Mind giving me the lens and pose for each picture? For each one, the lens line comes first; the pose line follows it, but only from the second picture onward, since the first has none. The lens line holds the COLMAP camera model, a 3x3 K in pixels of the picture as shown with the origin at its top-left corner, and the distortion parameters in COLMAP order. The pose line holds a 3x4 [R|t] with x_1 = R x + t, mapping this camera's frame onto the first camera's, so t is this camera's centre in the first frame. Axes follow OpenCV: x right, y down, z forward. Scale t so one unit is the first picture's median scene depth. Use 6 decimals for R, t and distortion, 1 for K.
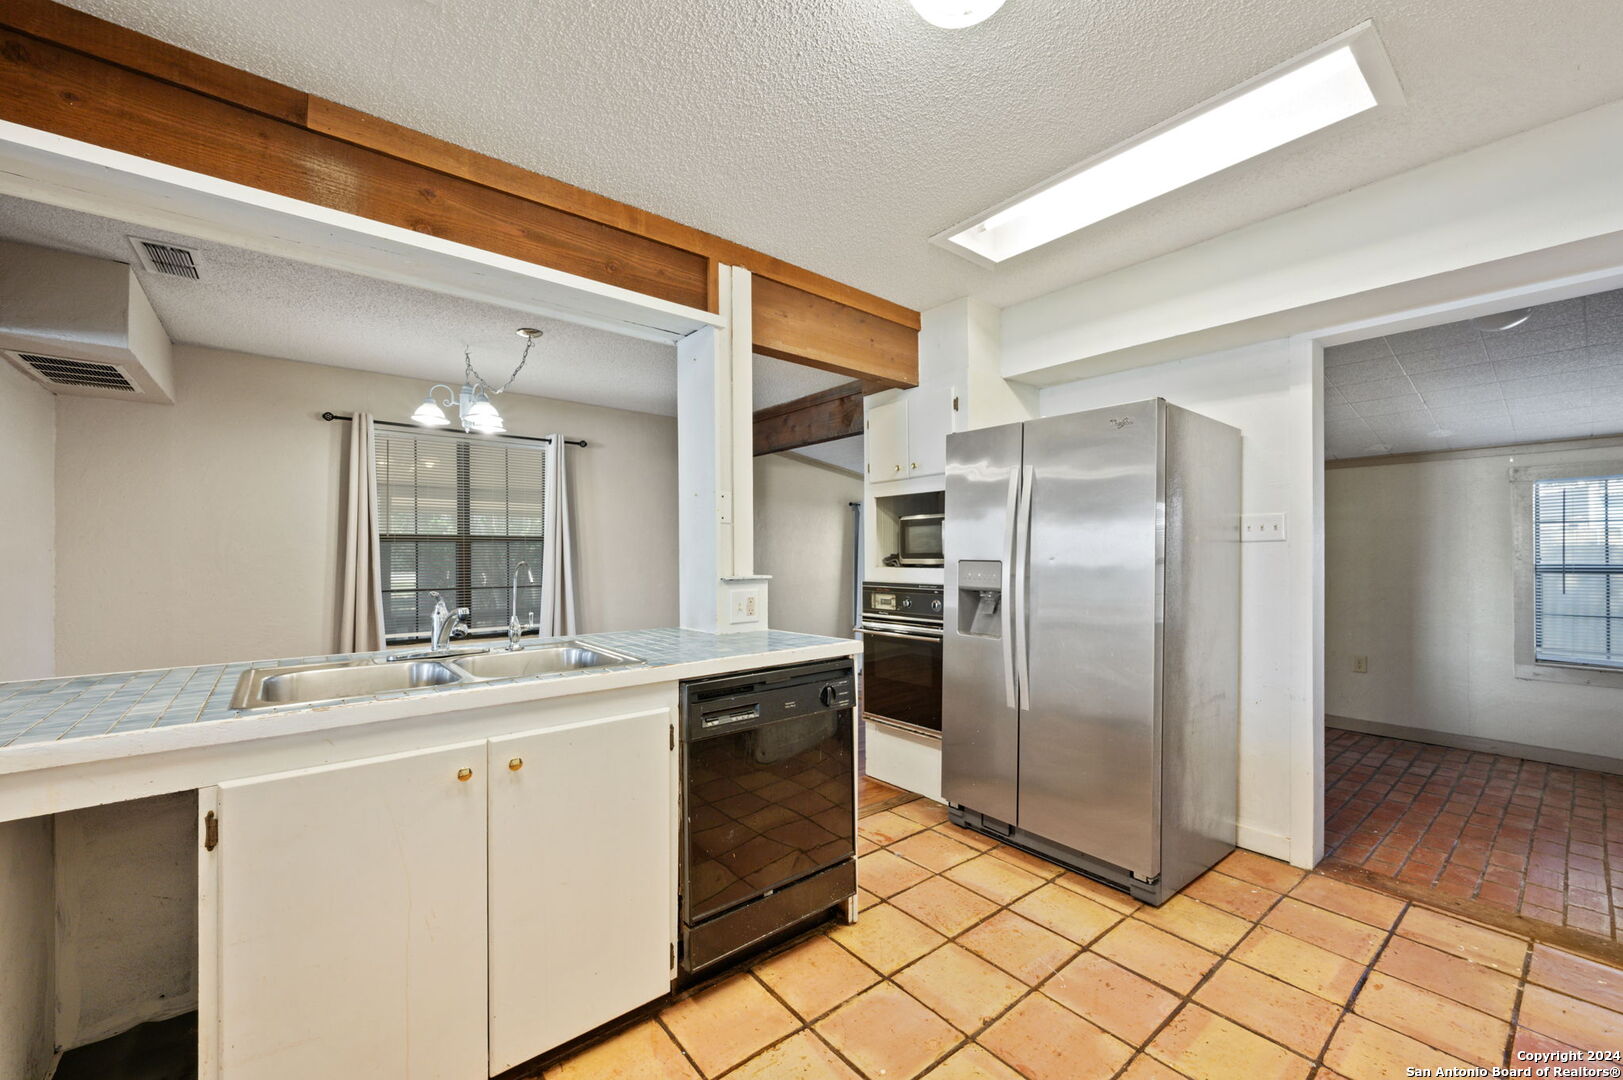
lens RADIAL K [[651.0, 0, 820.1], [0, 651.0, 555.3], [0, 0, 1]] dist [0.001322, 0.000004]
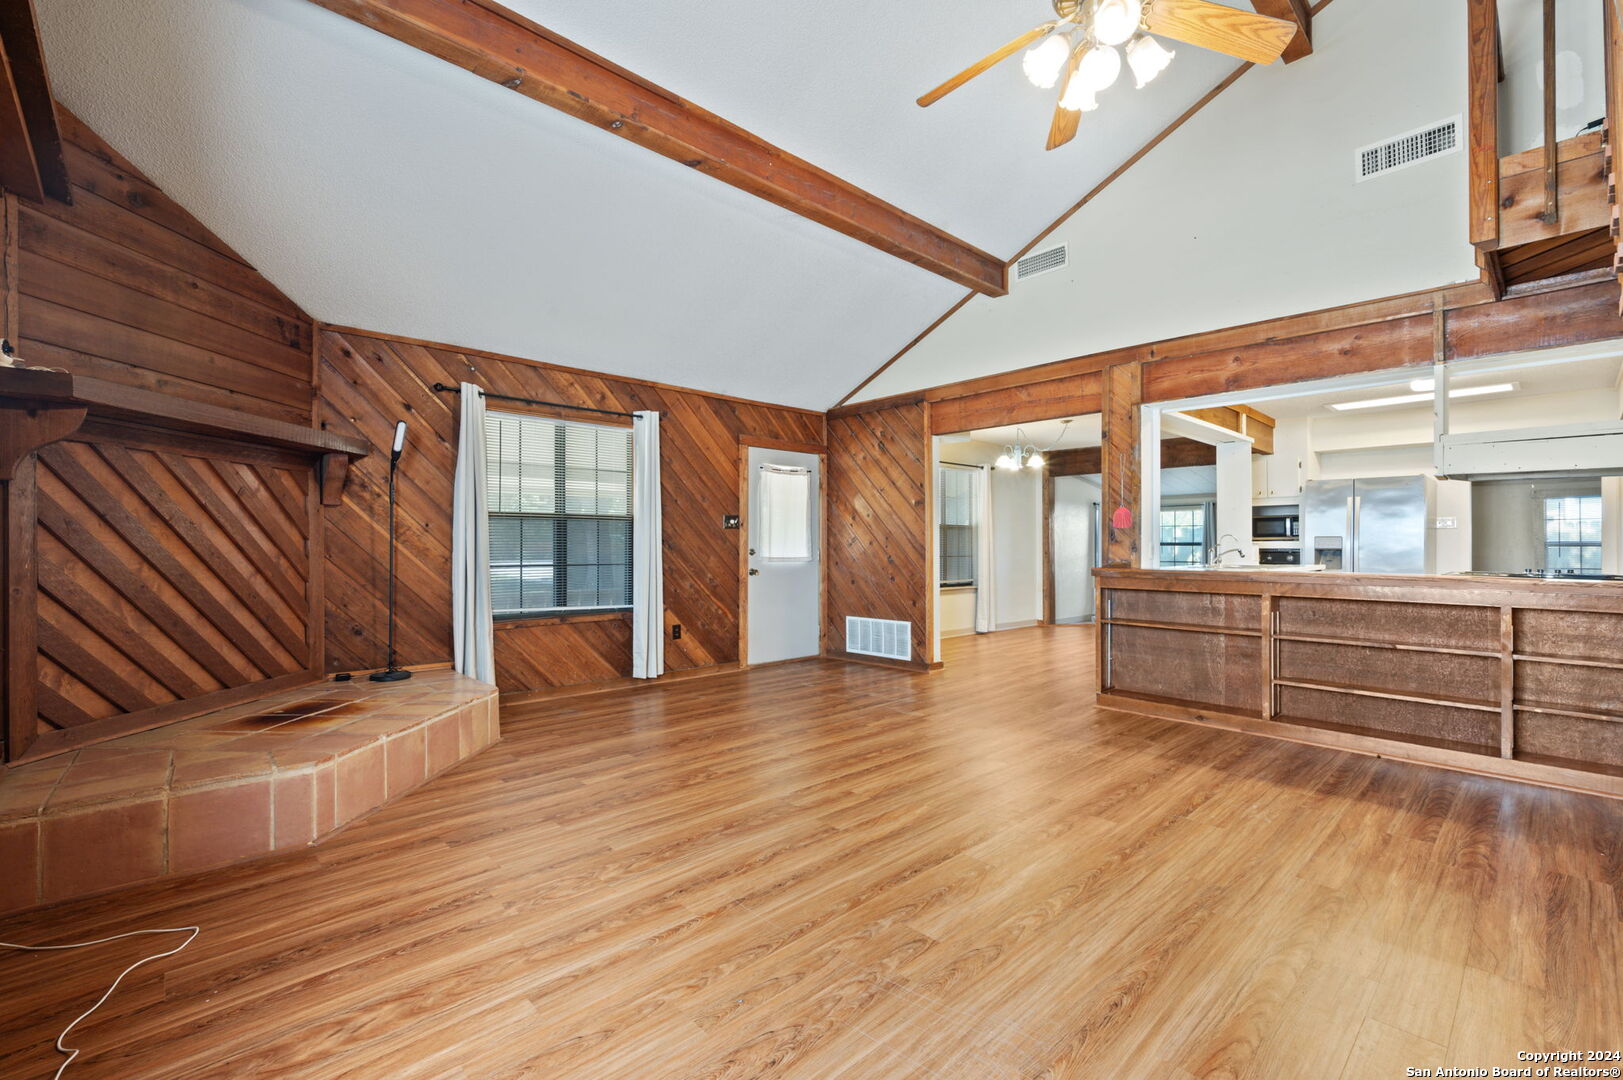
lens RADIAL K [[726.5, 0, 807.2], [0, 726.5, 536.5], [0, 0, 1]] dist [0.000522, 0.000246]
pose [[0.997570, 0.002904, 0.069612, -1.510948], [-0.001968, 0.999907, -0.013509, 0.038231], [-0.069645, 0.013339, 0.997483, -1.227076]]
